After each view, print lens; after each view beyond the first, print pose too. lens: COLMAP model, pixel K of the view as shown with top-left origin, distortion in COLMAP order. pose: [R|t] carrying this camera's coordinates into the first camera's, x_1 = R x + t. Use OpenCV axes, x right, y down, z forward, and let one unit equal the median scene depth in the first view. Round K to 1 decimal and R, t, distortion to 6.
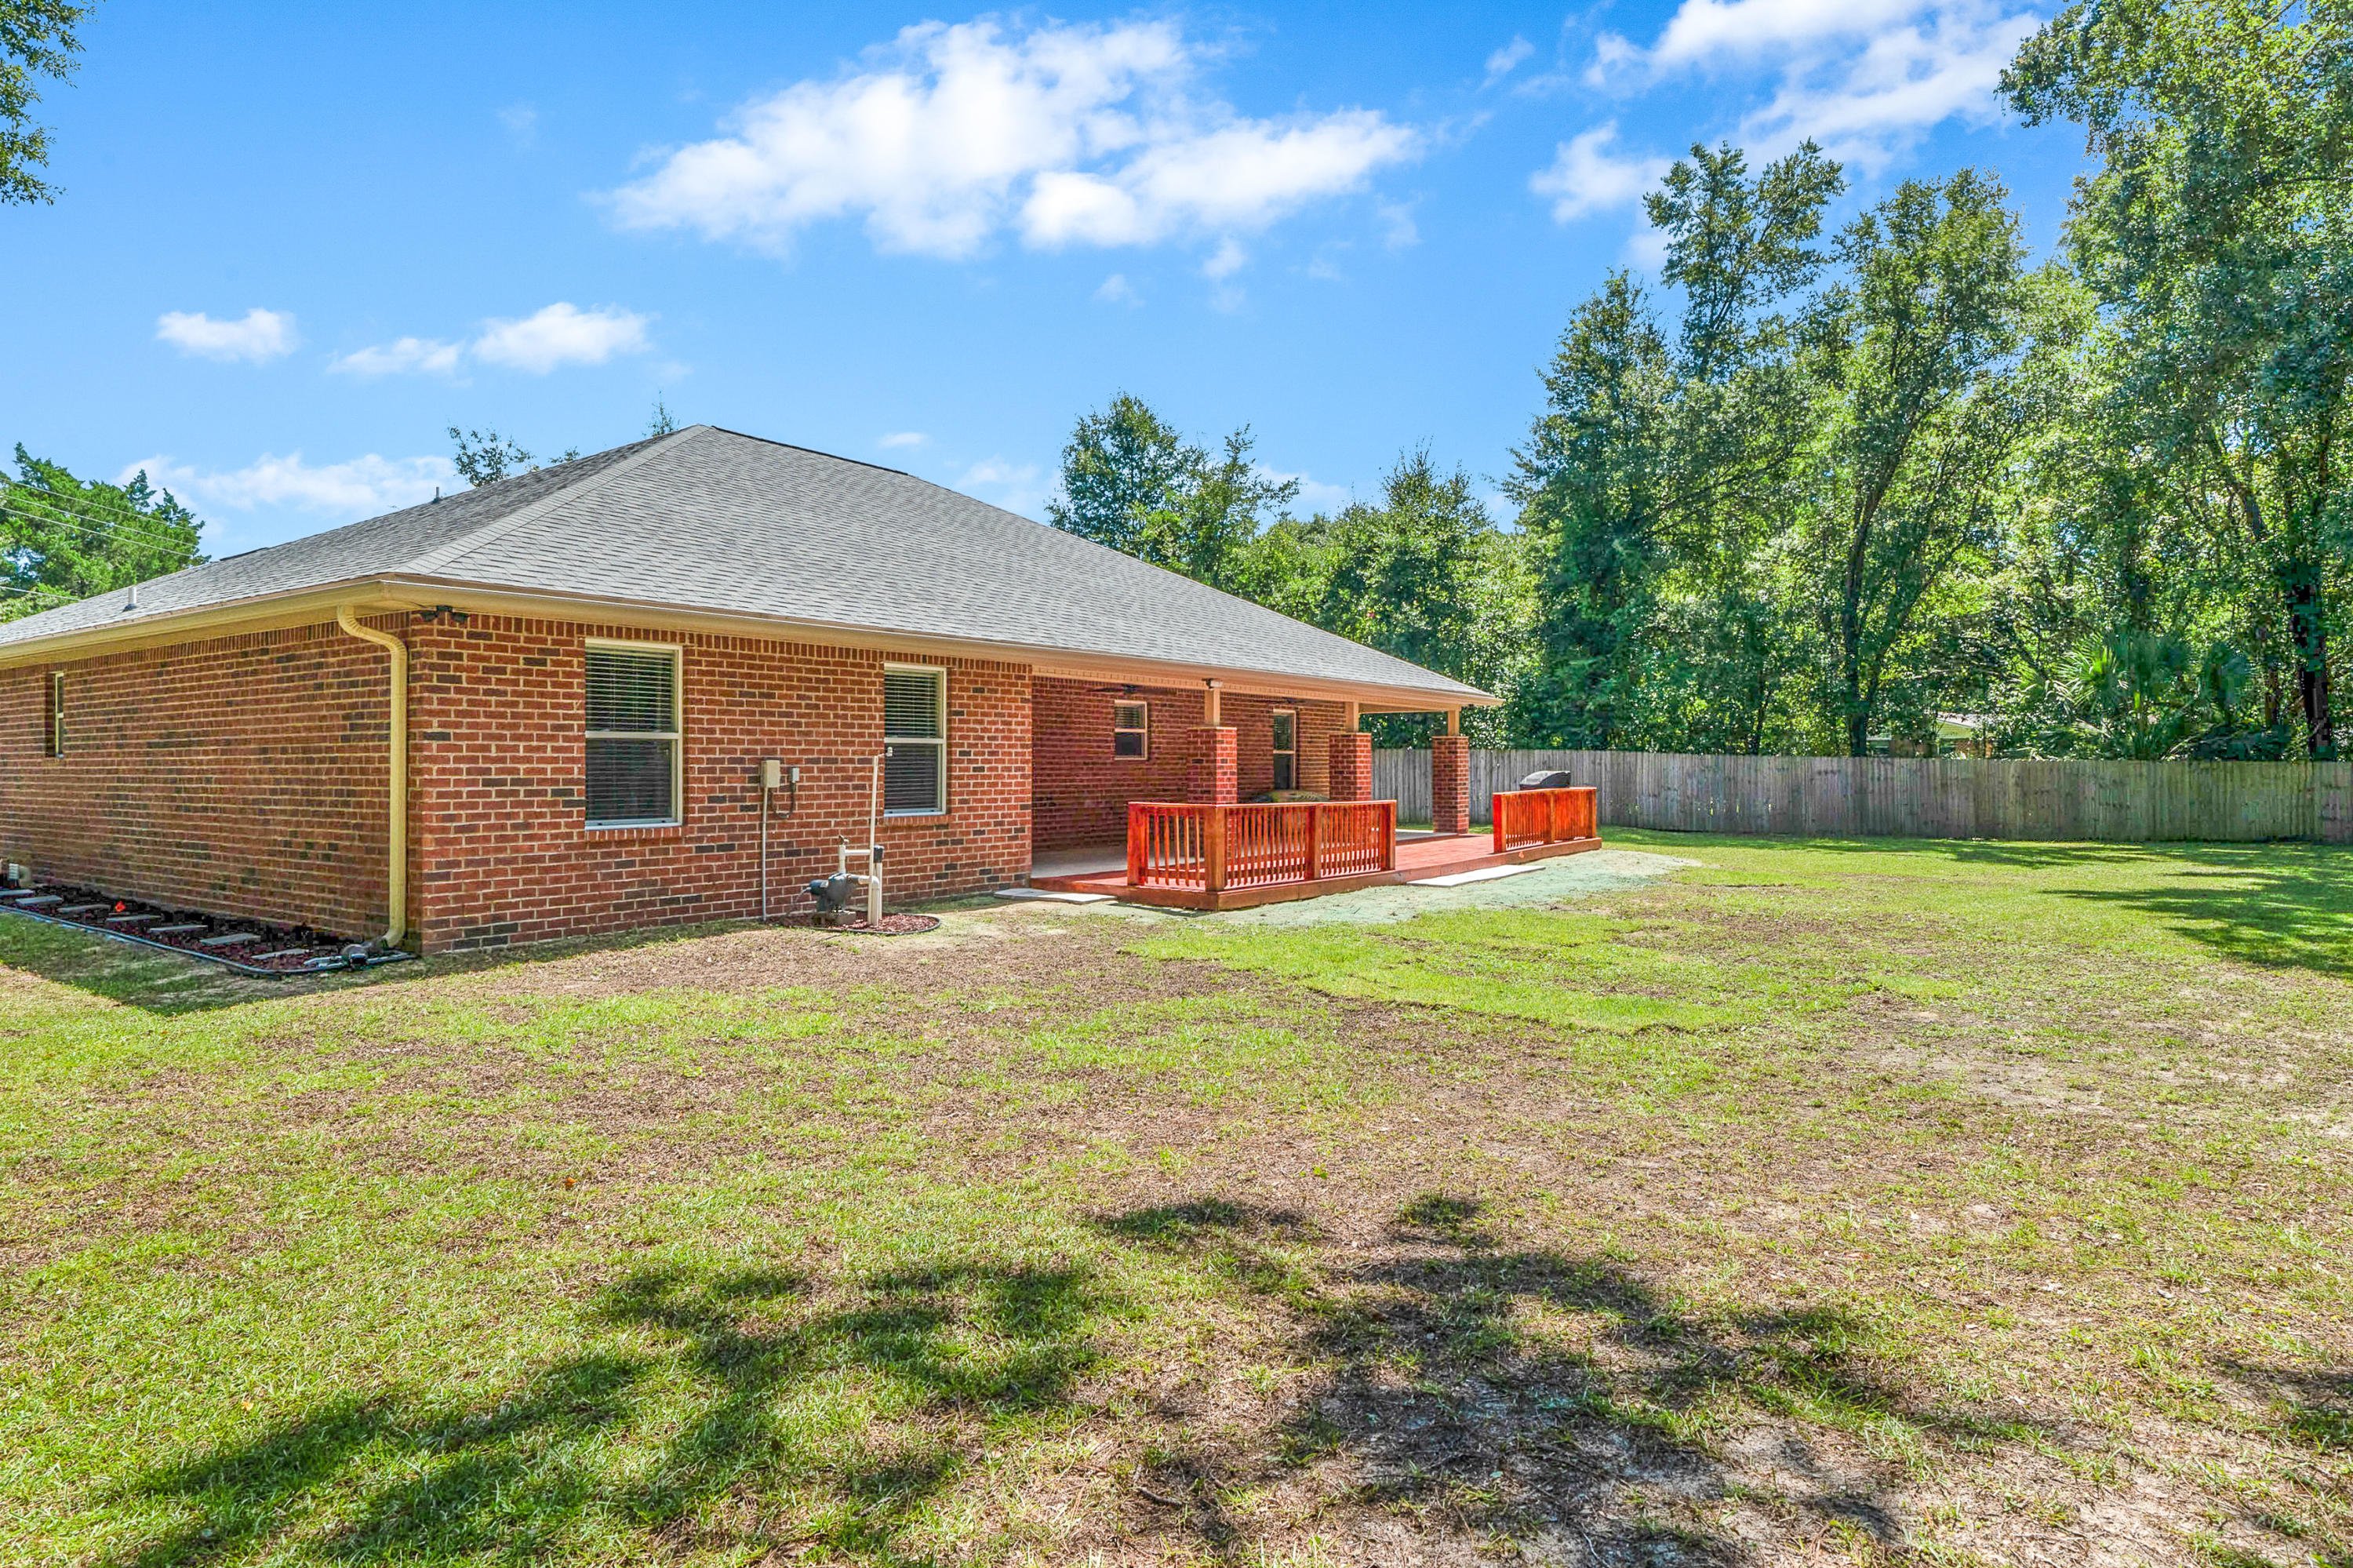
lens RADIAL K [[1305.0, 0, 1181.1], [0, 1305.0, 772.7], [0, 0, 1]] dist [-0.066768, -0.000589]
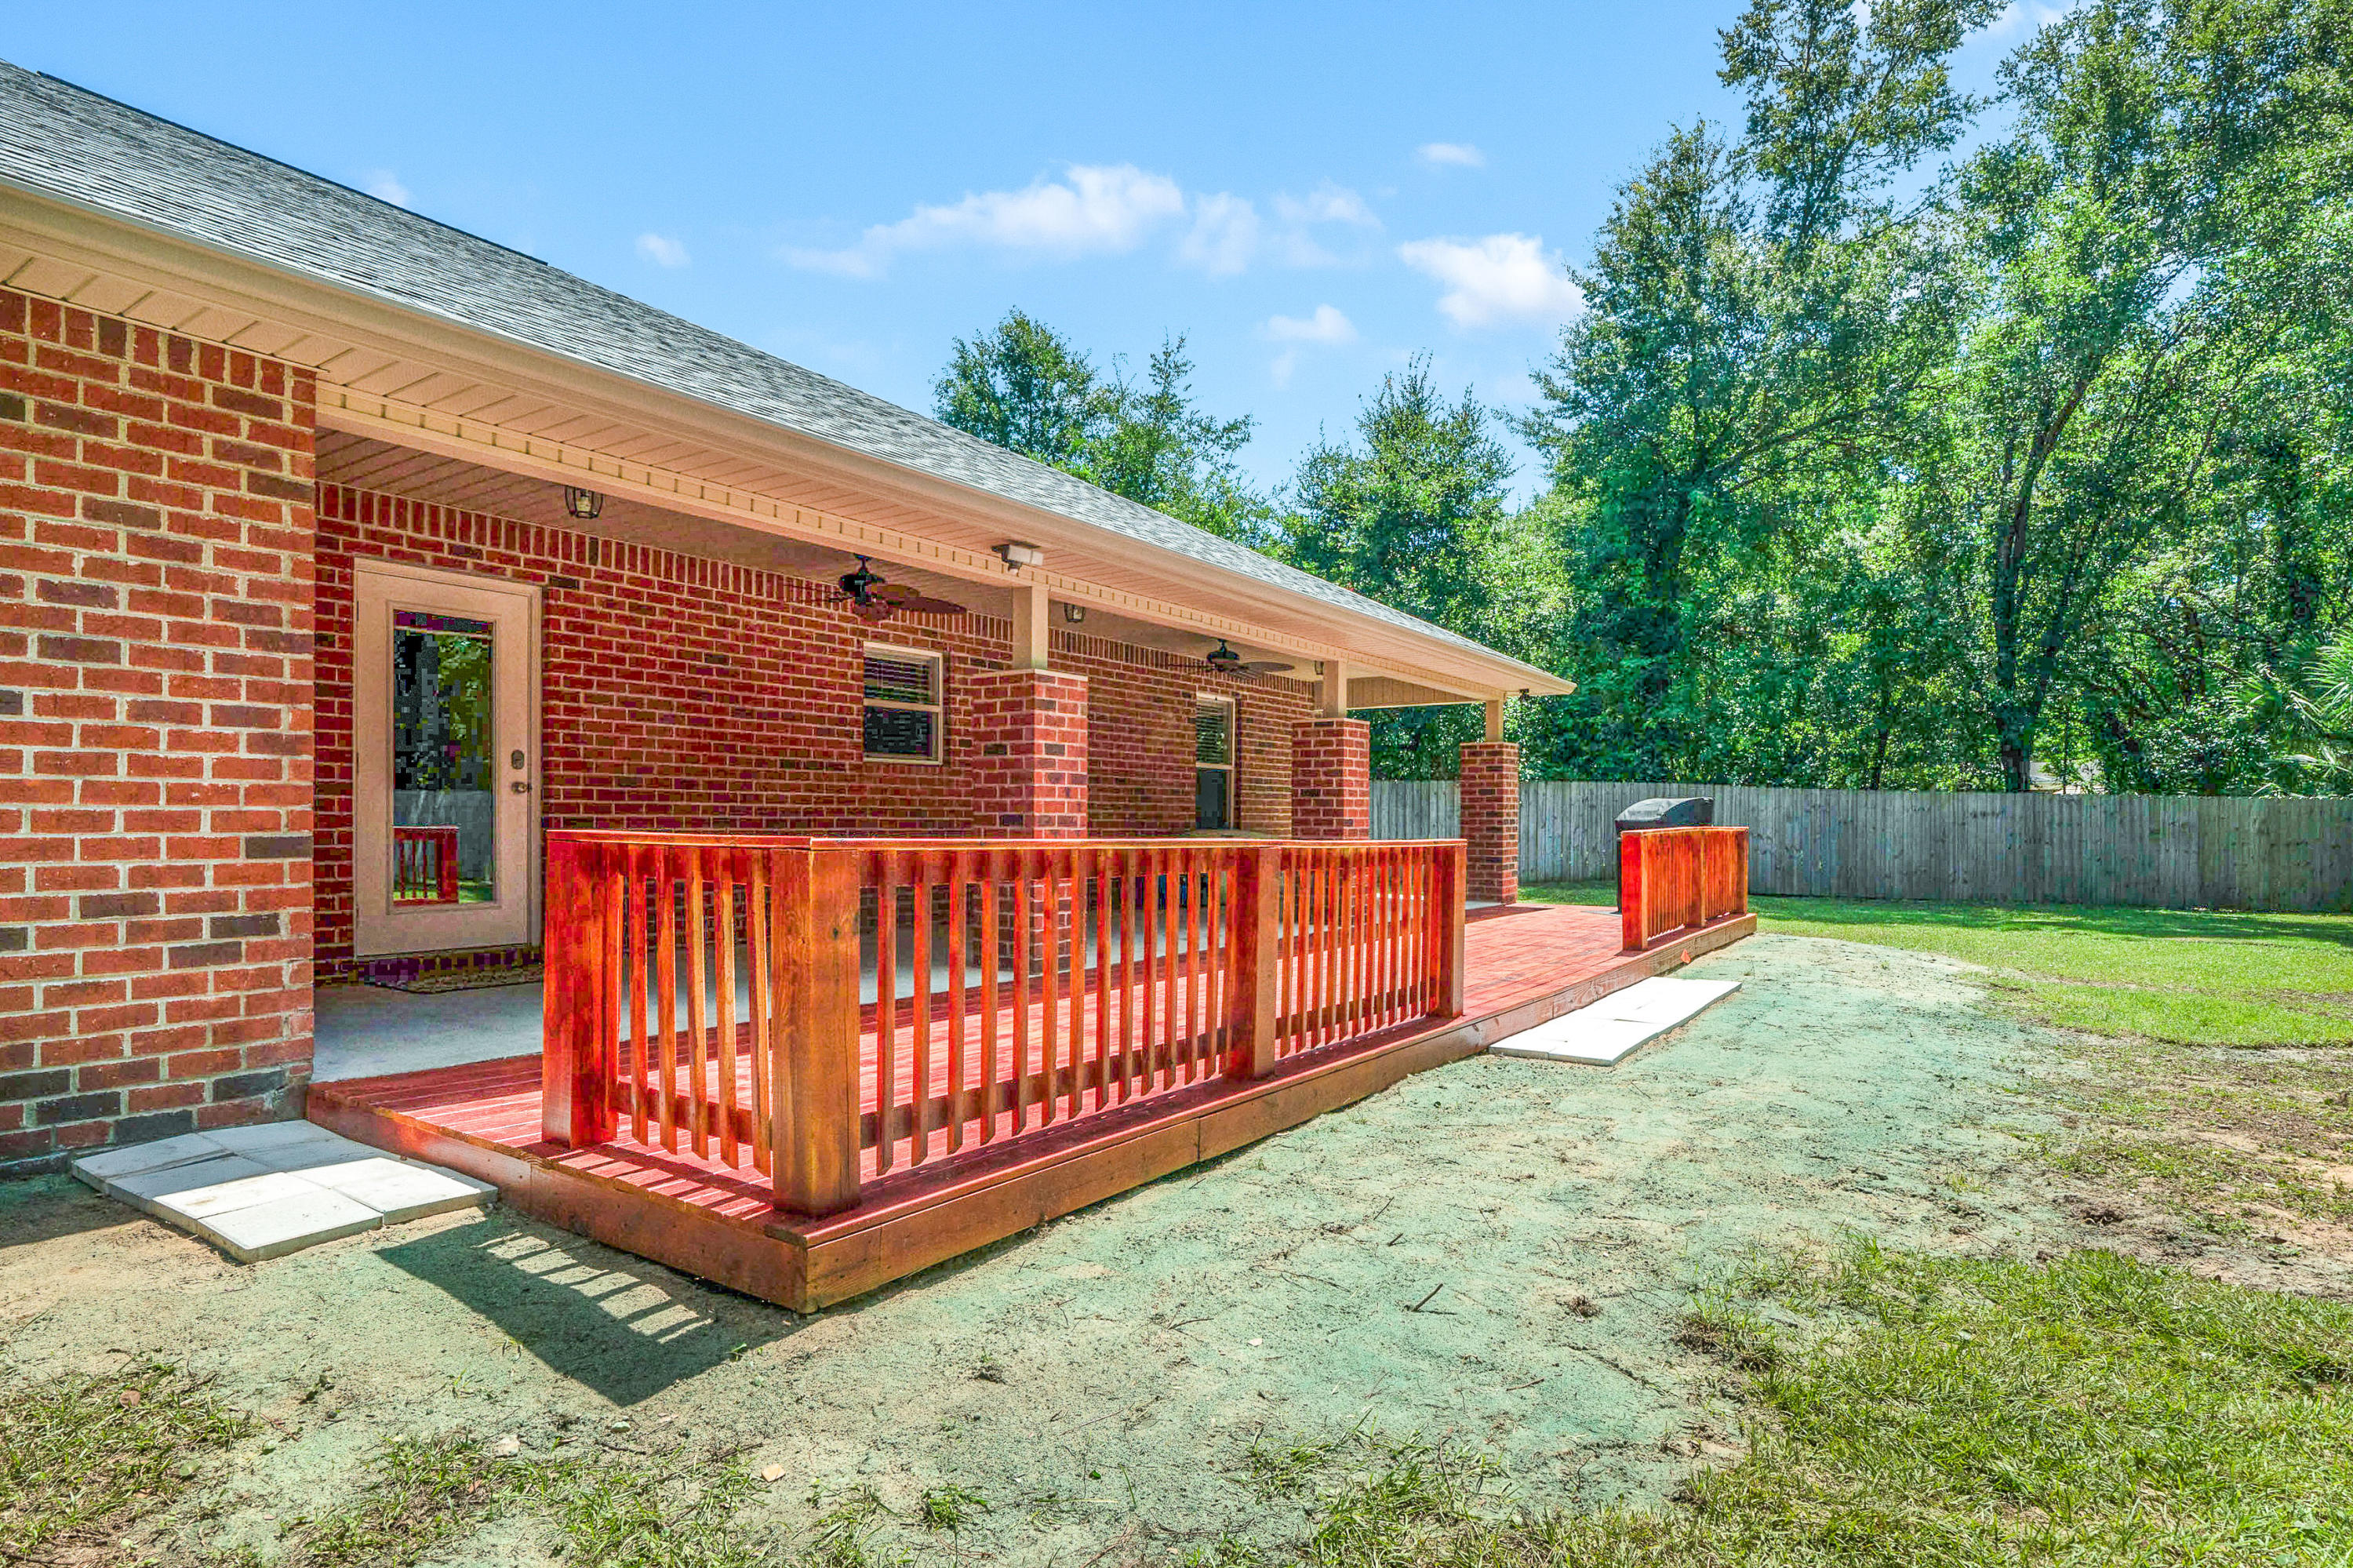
lens RADIAL K [[1238.7, 0, 1170.2], [0, 1238.7, 785.1], [0, 0, 1]] dist [-0.002398, -0.002456]
pose [[0.999803, 0.004515, 0.019320, 0.034569], [-0.003838, 0.999382, -0.034934, 0.009407], [-0.019466, 0.034853, 0.999203, 0.317287]]
